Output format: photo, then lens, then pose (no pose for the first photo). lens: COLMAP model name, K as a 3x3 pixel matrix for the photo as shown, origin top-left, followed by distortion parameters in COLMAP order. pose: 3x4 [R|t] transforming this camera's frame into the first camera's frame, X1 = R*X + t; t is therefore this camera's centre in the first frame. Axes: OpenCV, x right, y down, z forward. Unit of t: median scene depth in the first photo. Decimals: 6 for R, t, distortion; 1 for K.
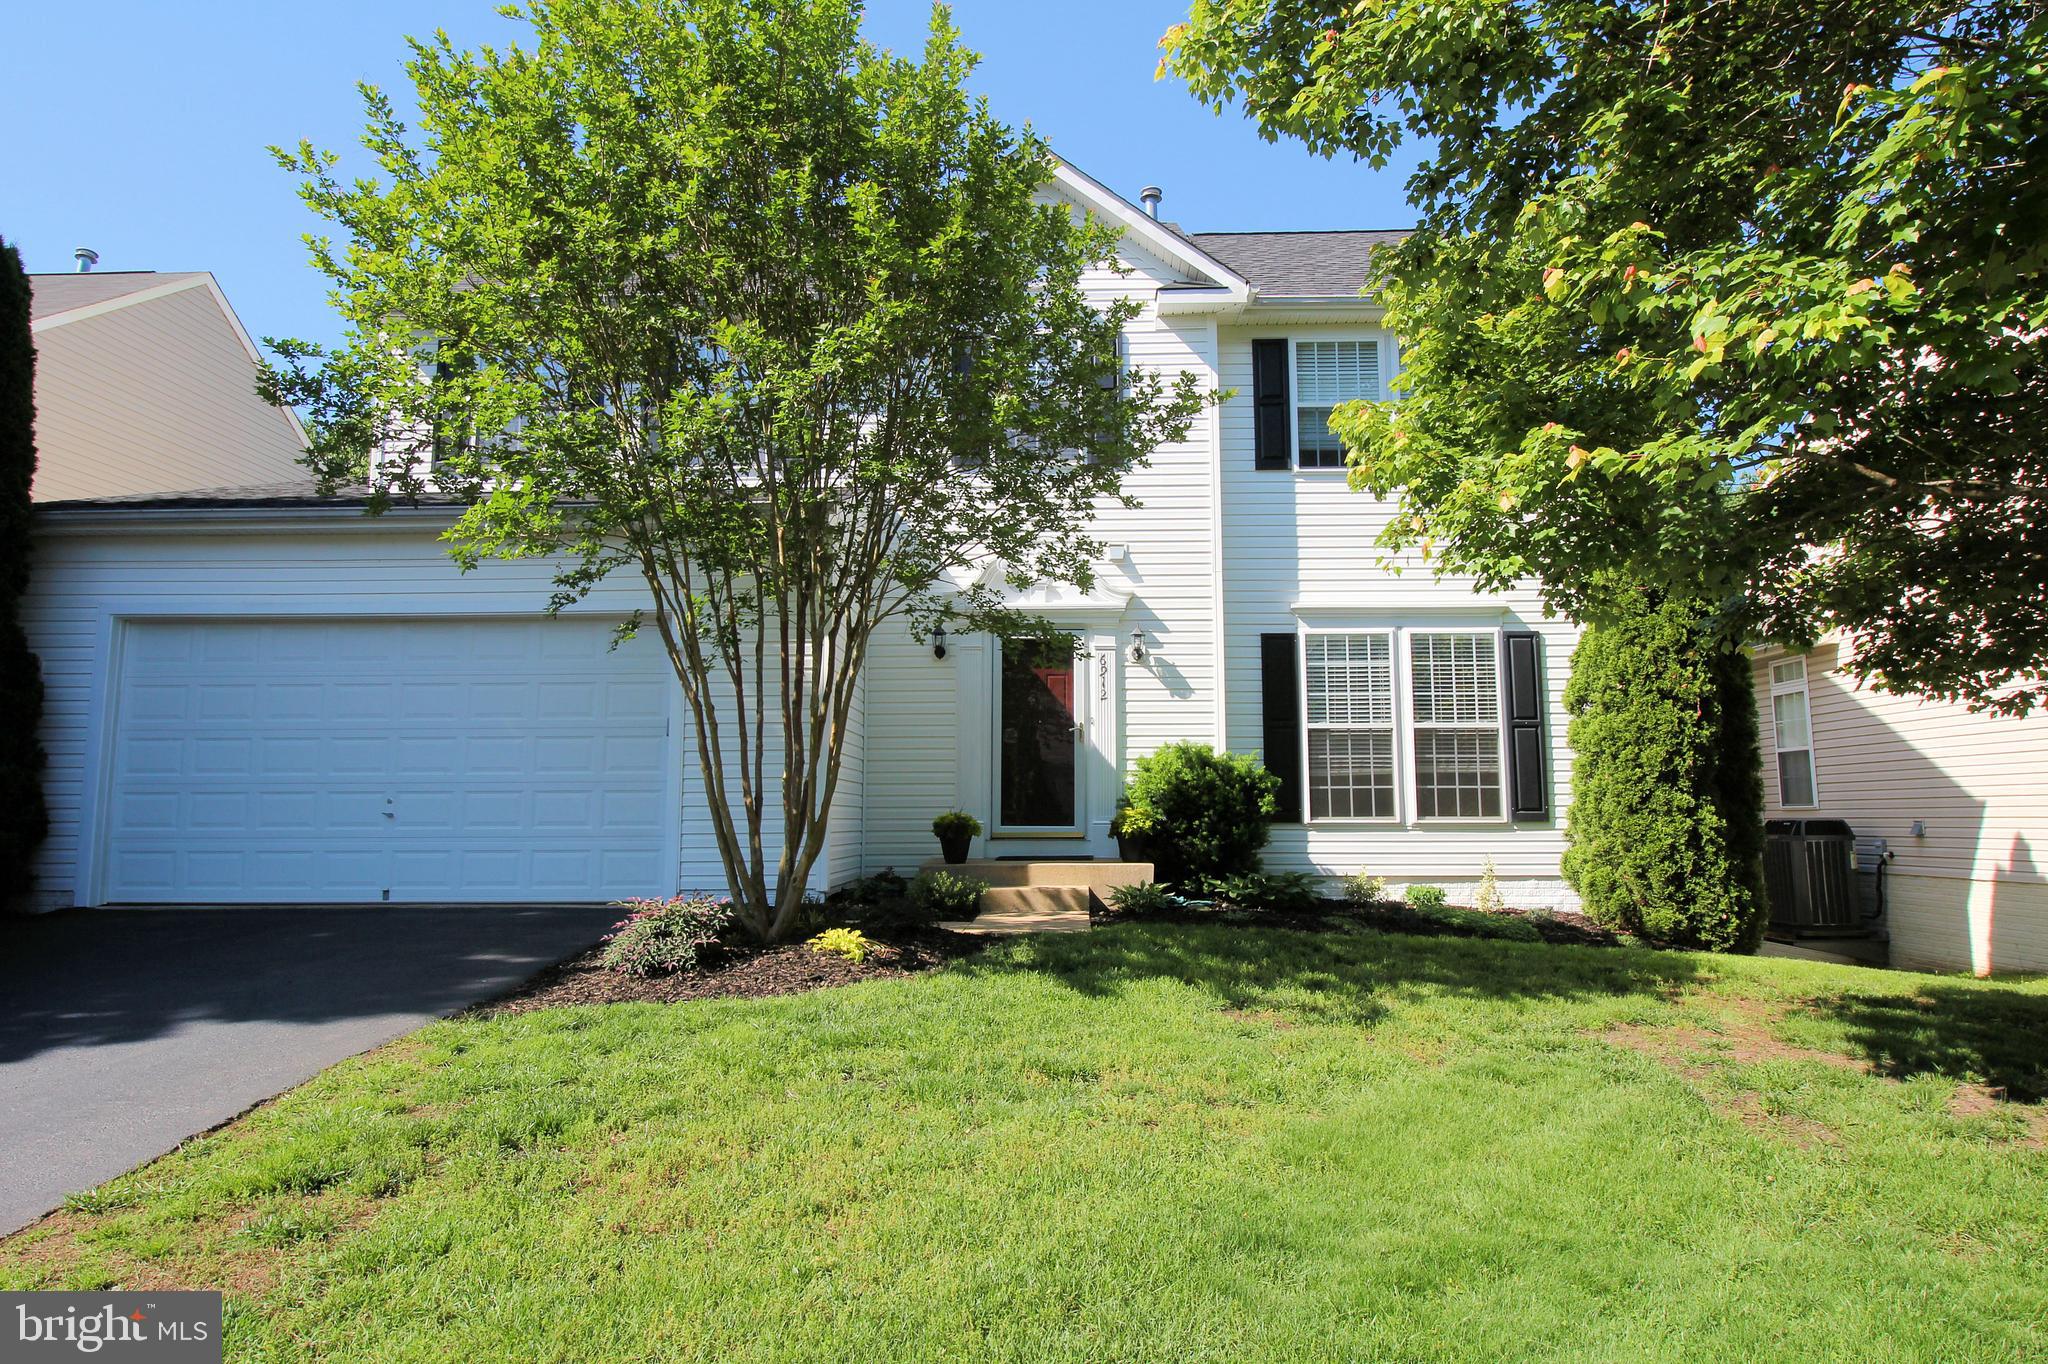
lens RADIAL K [[1238.2, 0, 1027.3], [0, 1238.2, 683.2], [0, 0, 1]] dist [0.015979, 0.000112]
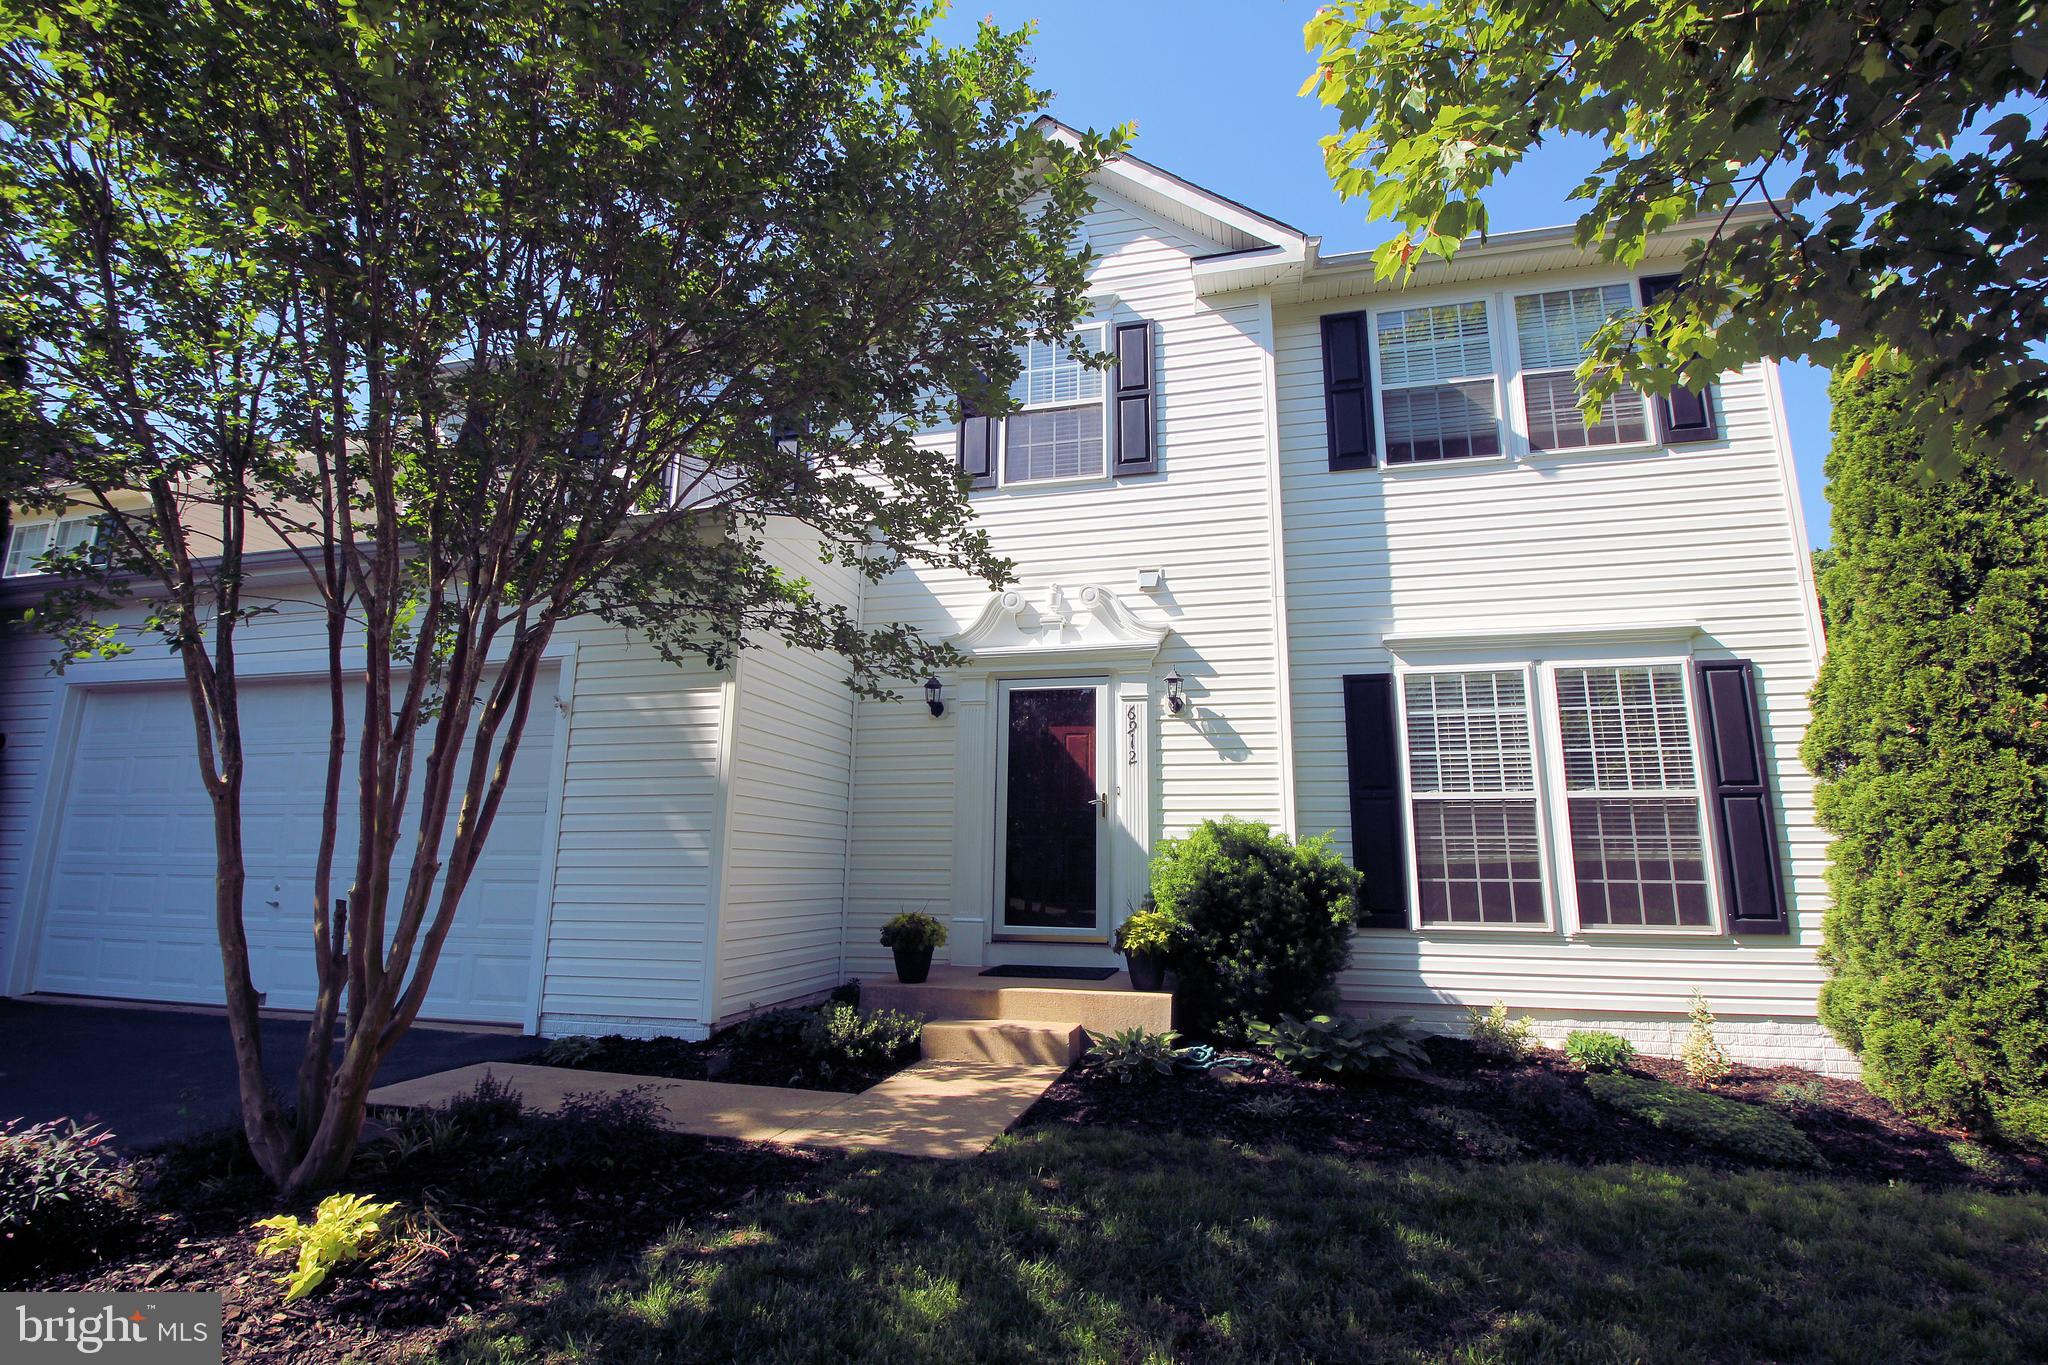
lens RADIAL K [[982.6, 0, 1016.3], [0, 982.6, 677.2], [0, 0, 1]] dist [-0.002474, -0.008060]
pose [[0.977084, -0.030790, -0.210614, 0.122183], [0.011912, 0.995841, -0.090322, 0.013983], [0.212520, 0.085744, 0.973388, 0.374561]]
